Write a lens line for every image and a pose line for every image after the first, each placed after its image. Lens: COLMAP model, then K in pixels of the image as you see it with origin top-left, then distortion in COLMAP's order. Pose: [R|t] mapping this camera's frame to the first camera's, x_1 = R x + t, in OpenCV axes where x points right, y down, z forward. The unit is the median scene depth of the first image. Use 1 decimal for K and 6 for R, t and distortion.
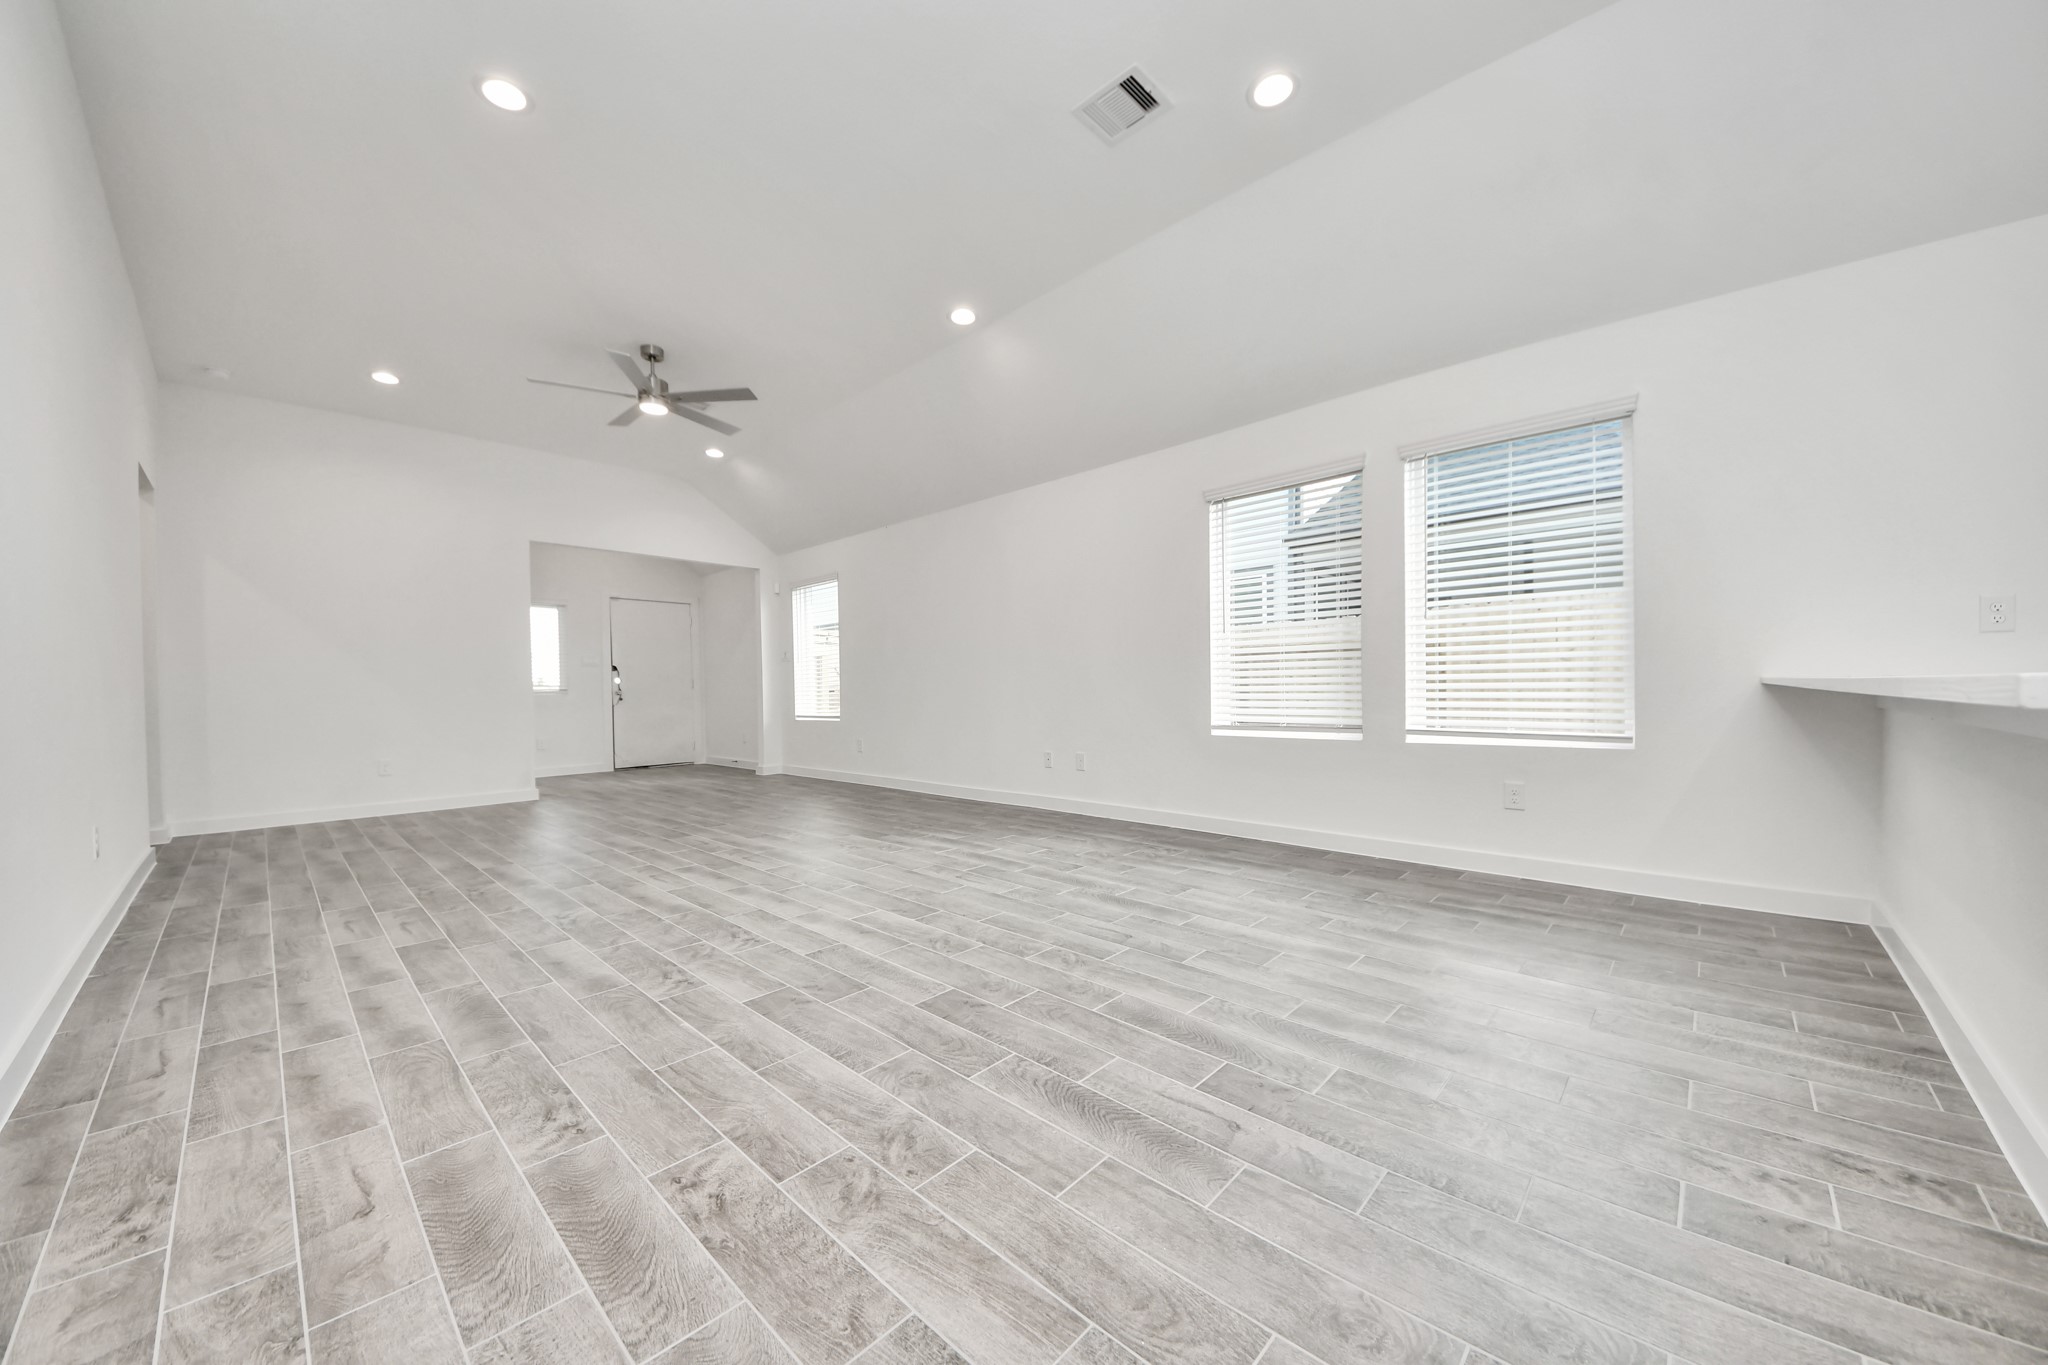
lens RADIAL K [[730.6, 0, 1036.5], [0, 730.6, 684.0], [0, 0, 1]] dist [0.015601, -0.007540]
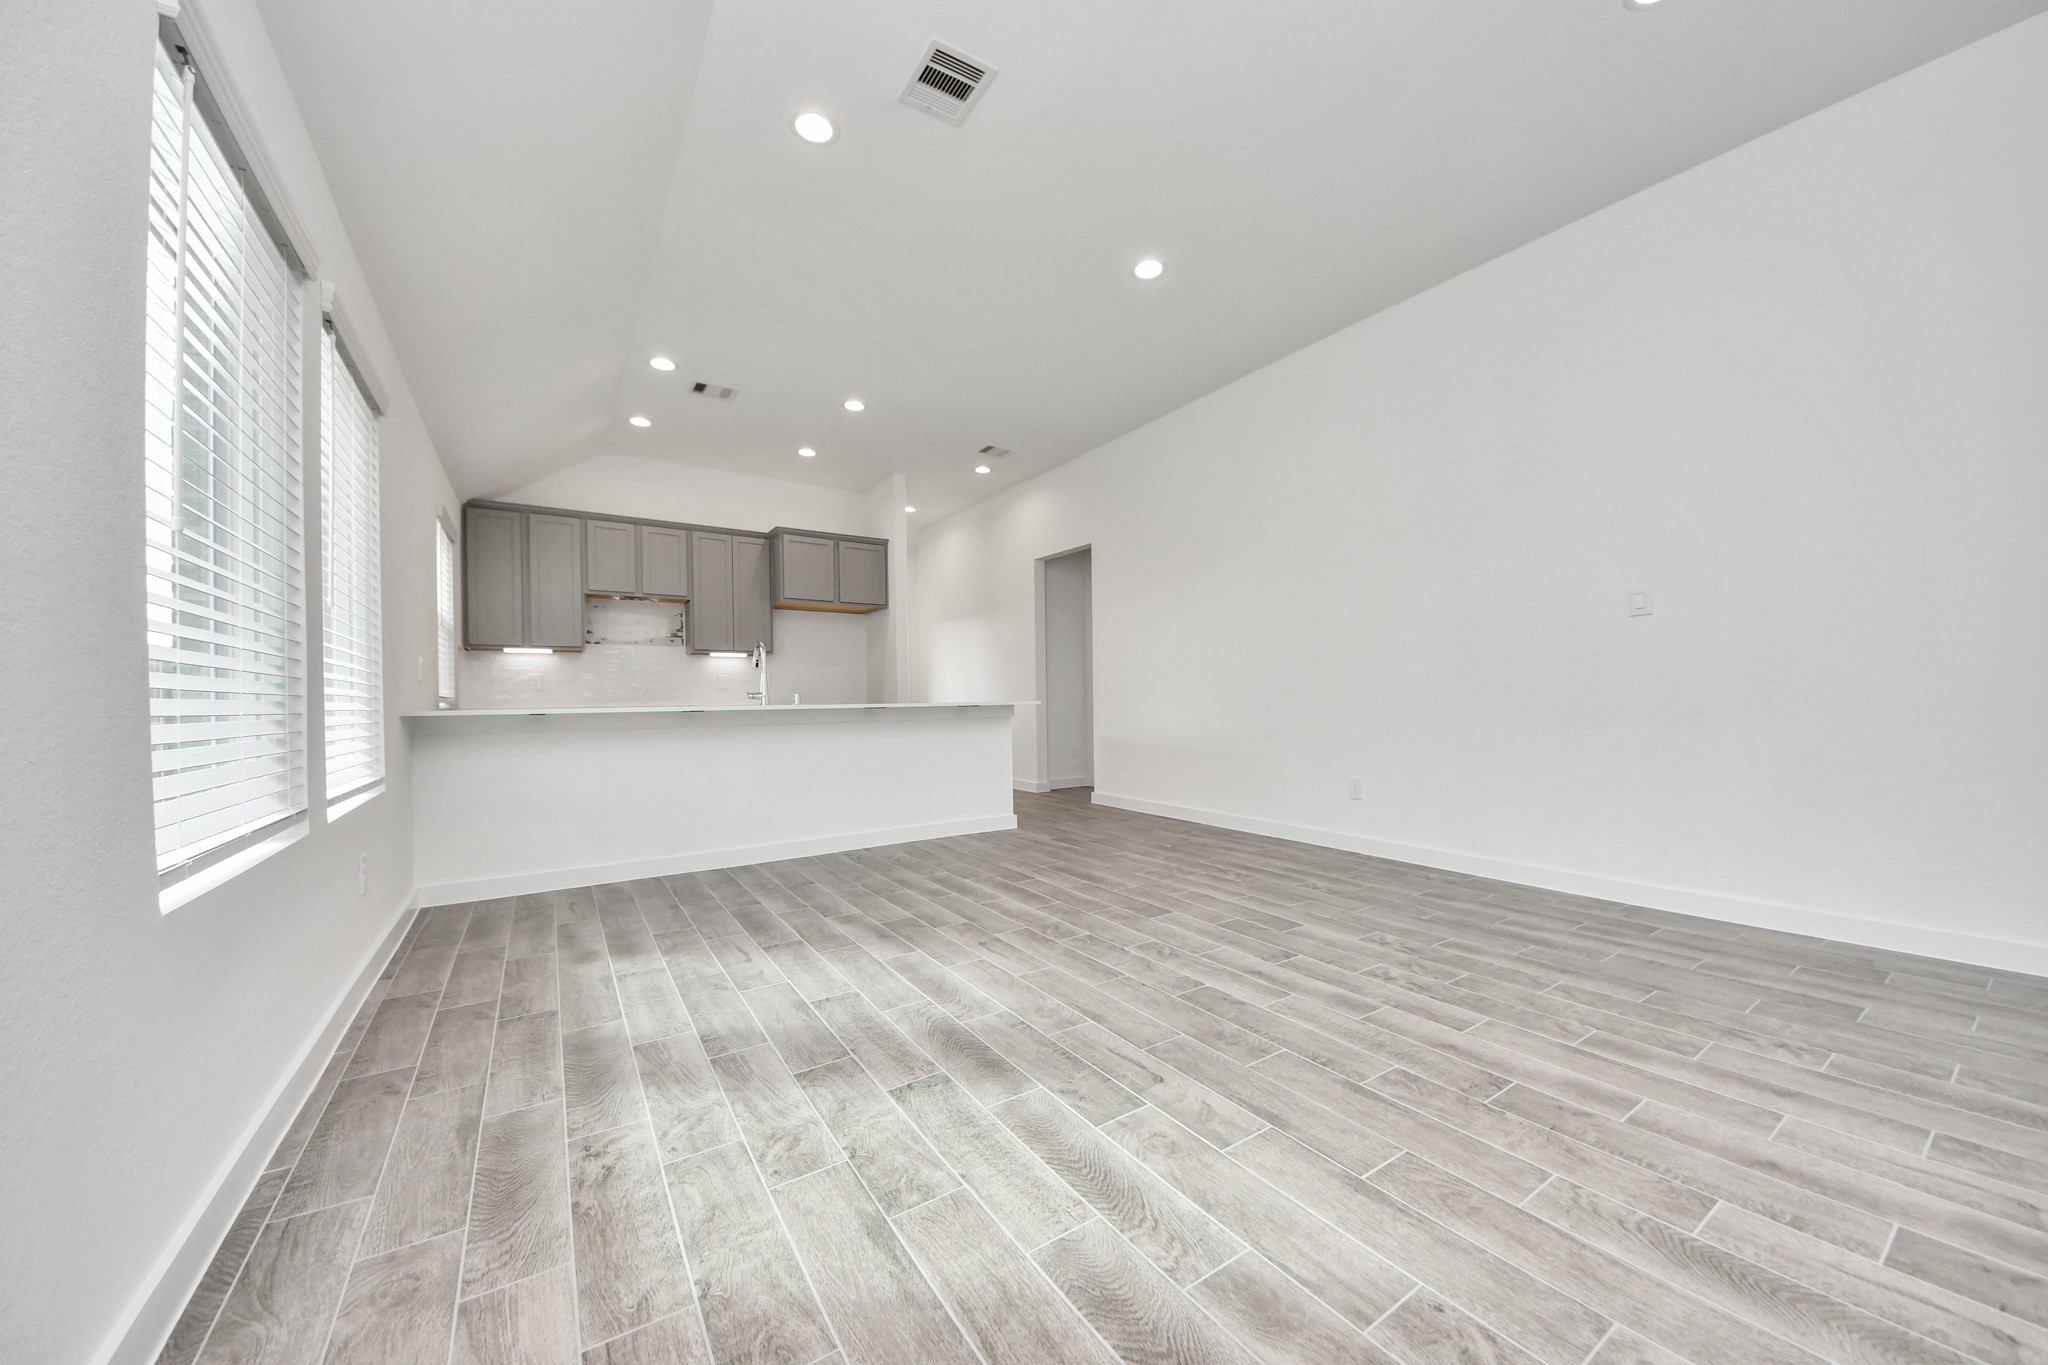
lens RADIAL K [[730.6, 0, 1032.8], [0, 730.6, 696.5], [0, 0, 1]] dist [0.015601, -0.007540]
pose [[-0.972272, 0.028882, 0.232064, -0.214040], [0.027993, 0.999583, -0.007127, 0.004103], [-0.232173, -0.000433, -0.972674, 2.204884]]
